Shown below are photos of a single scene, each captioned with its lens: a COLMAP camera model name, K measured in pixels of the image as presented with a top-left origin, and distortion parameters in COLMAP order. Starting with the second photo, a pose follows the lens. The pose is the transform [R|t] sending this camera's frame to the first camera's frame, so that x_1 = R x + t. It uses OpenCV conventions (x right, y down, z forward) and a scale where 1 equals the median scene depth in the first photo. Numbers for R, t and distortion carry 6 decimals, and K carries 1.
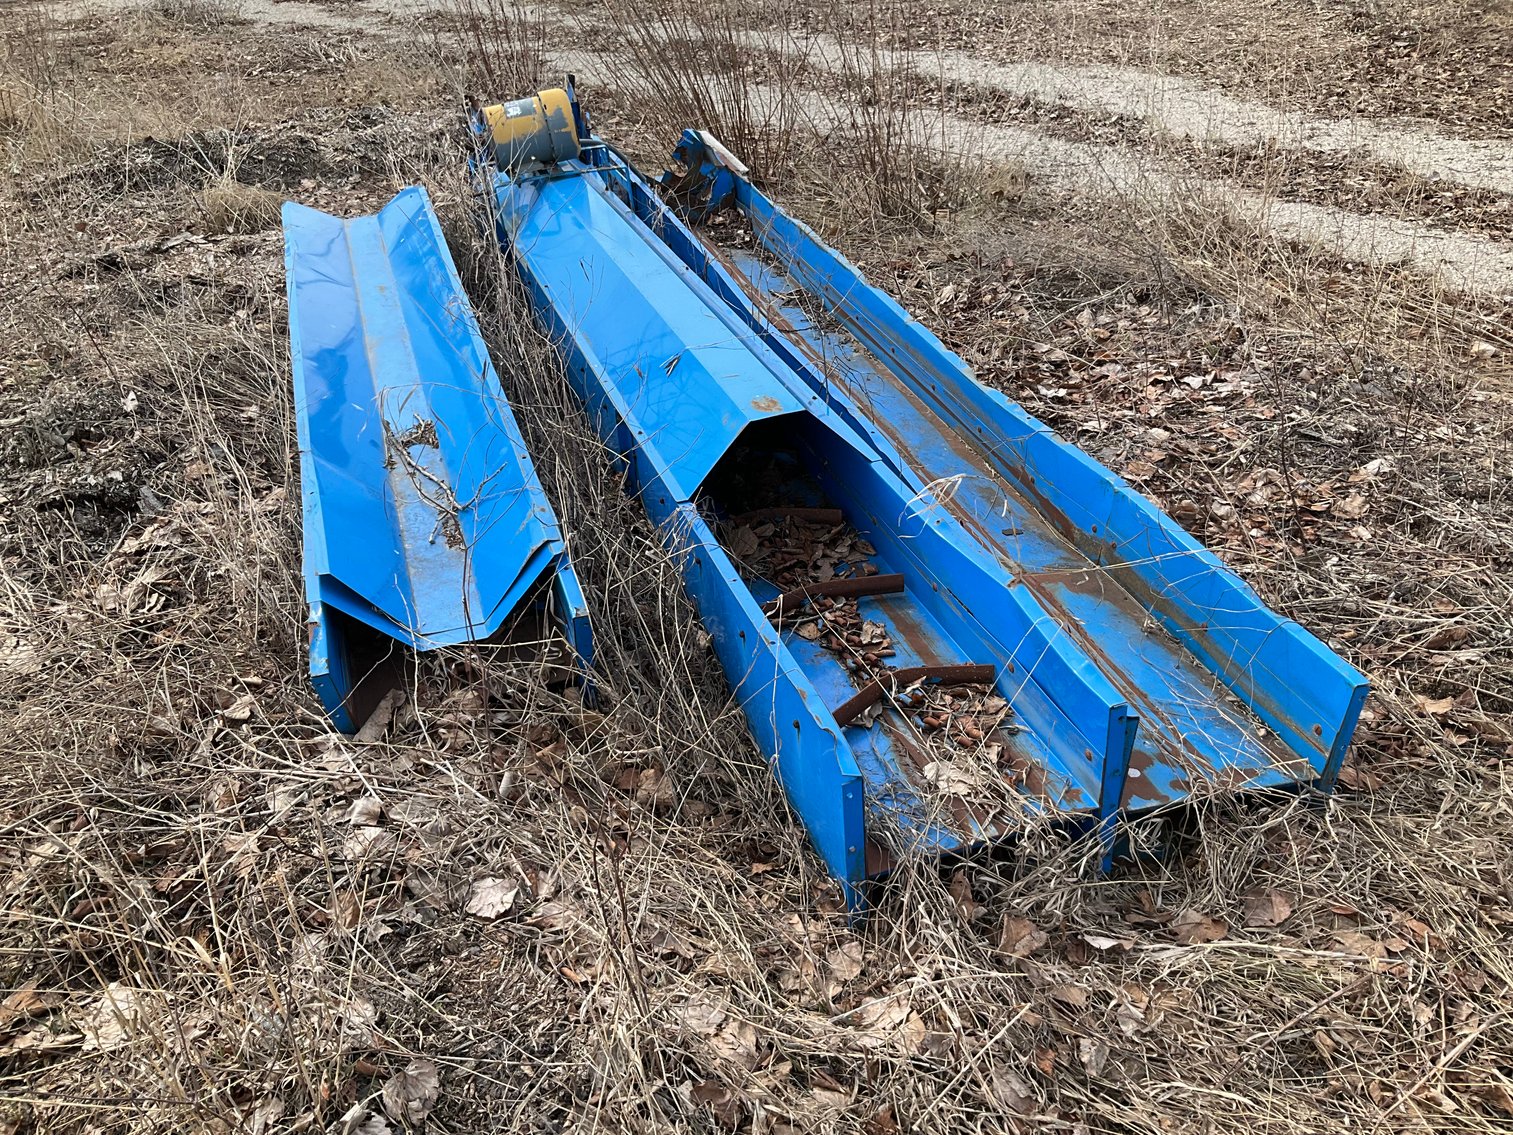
lens RADIAL K [[1253.1, 0, 756.5], [0, 1253.1, 567.5], [0, 0, 1]] dist [0.125065, -0.296952]
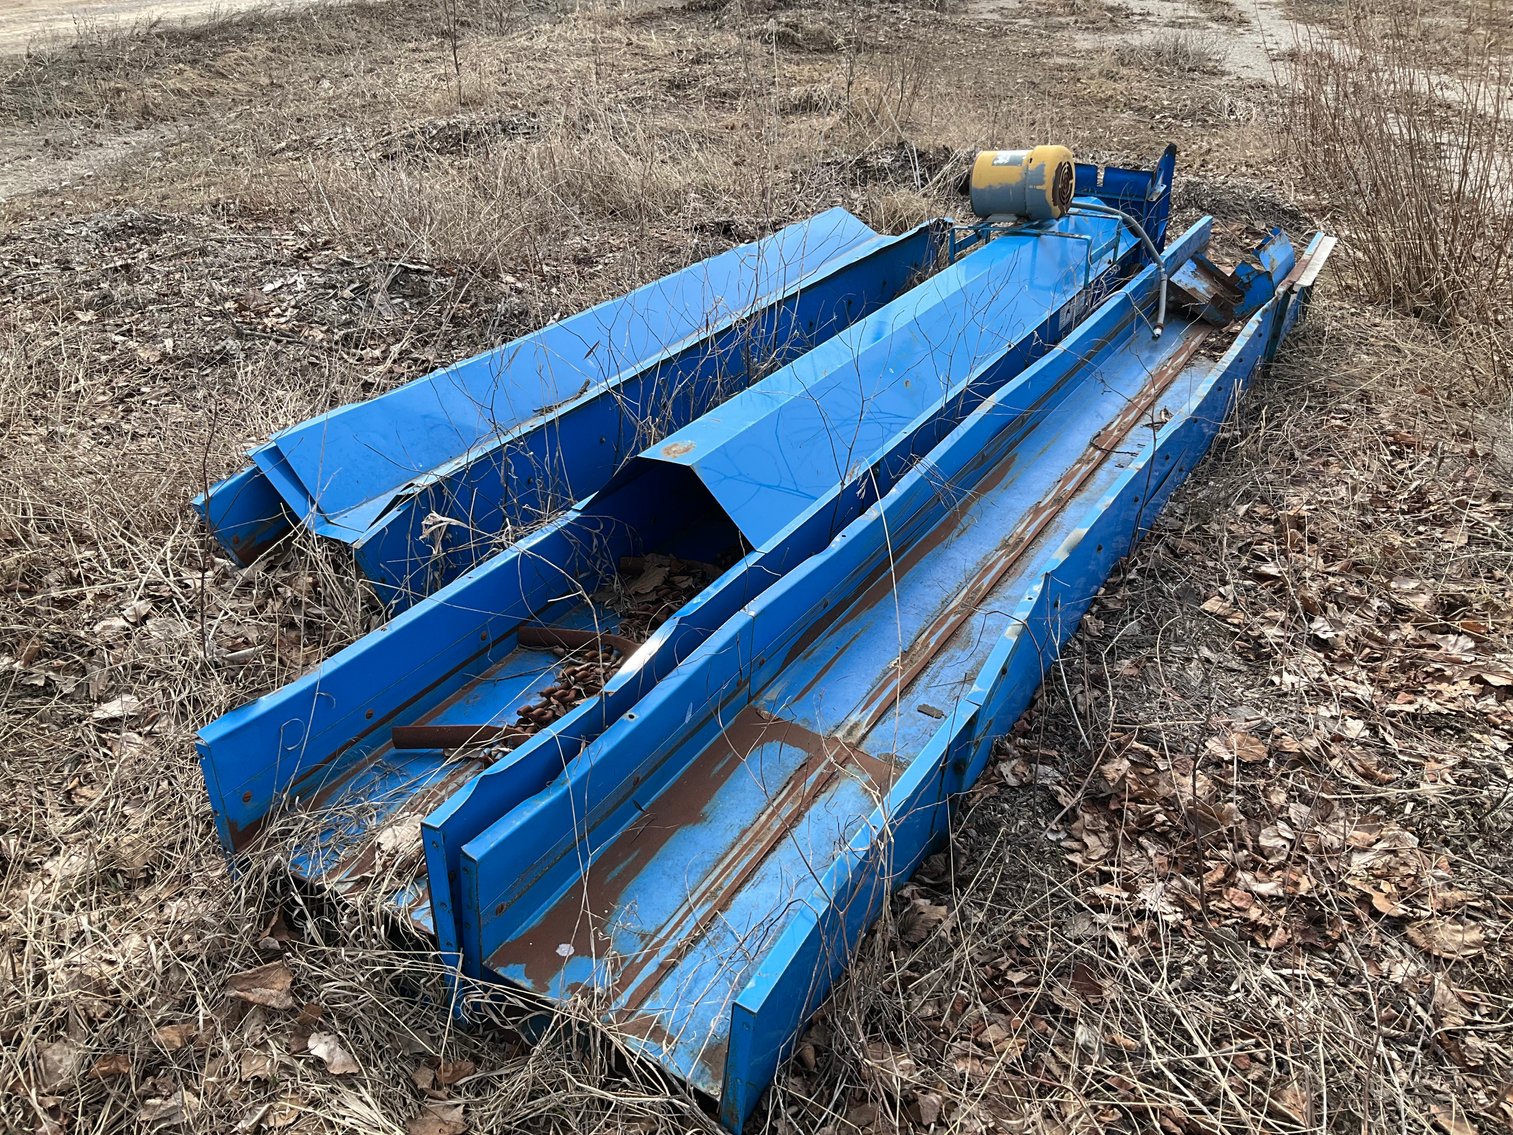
lens RADIAL K [[1253.1, 0, 756.5], [0, 1253.1, 567.5], [0, 0, 1]] dist [0.125065, -0.296952]
pose [[0.675665, 0.378503, -0.632623, 0.485075], [-0.398872, 0.909373, 0.118074, -0.132342], [0.619982, 0.172557, 0.765406, 0.222035]]
